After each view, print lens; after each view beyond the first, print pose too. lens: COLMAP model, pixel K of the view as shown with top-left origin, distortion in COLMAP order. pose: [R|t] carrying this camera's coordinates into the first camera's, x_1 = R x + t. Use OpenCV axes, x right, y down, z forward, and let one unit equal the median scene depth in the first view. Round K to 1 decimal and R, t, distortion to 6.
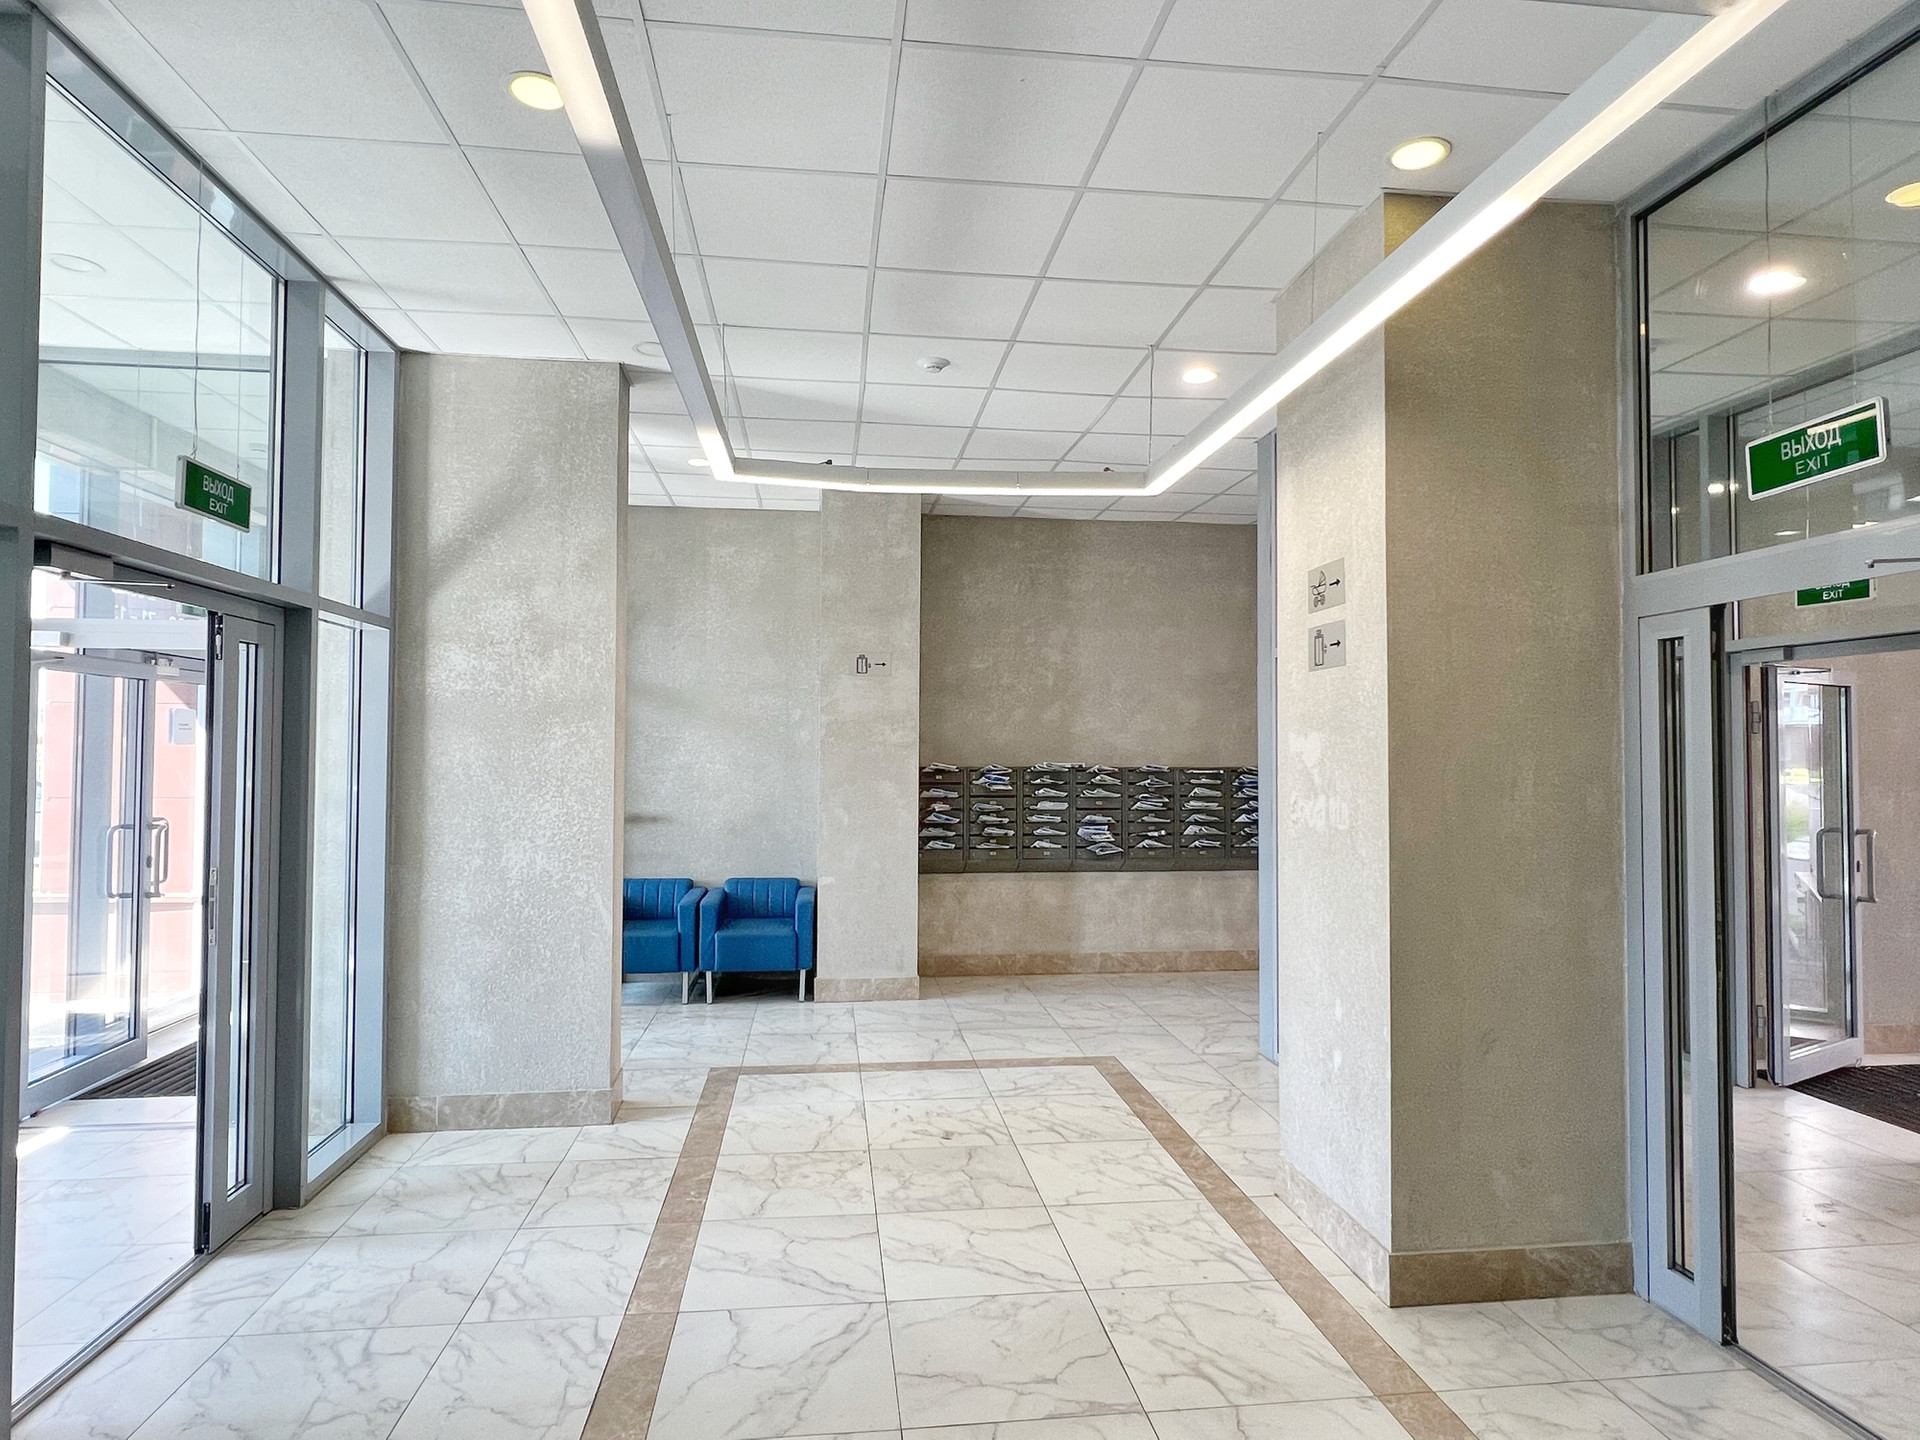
lens RADIAL K [[1076.1, 0, 959.8], [0, 1076.1, 719.7], [0, 0, 1]] dist [-0.002883, 0.002539]
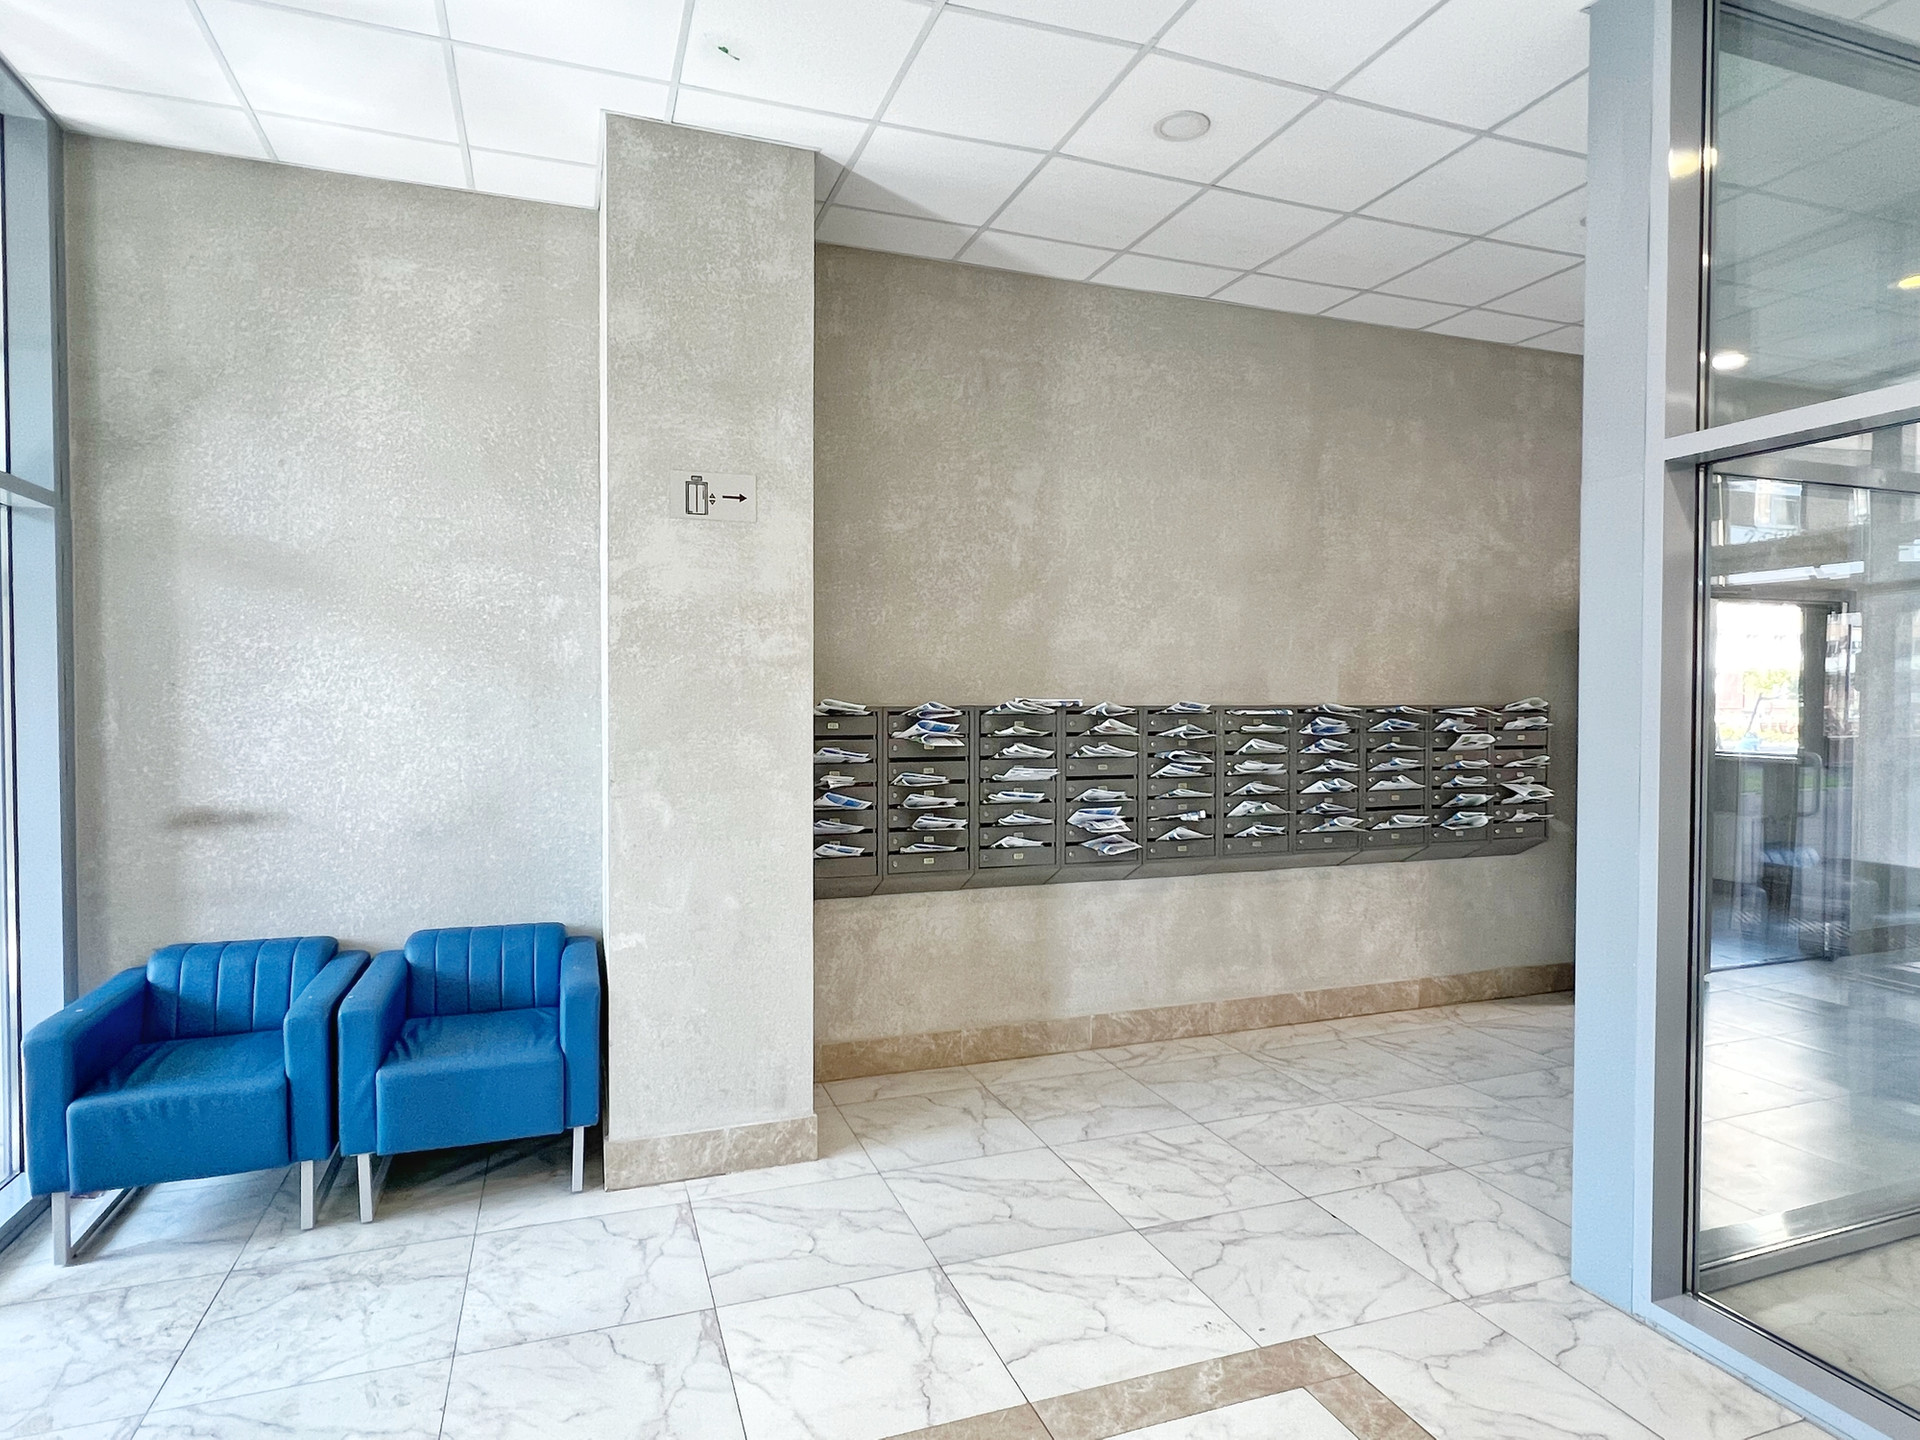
lens RADIAL K [[1076.1, 0, 957.7], [0, 1076.1, 719.9], [0, 0, 1]] dist [-0.002883, 0.002539]
pose [[0.975945, -0.008173, 0.217863, -0.075955], [-0.002722, 0.998762, 0.049661, 0.023324], [-0.217999, -0.049060, 0.974715, 0.455711]]
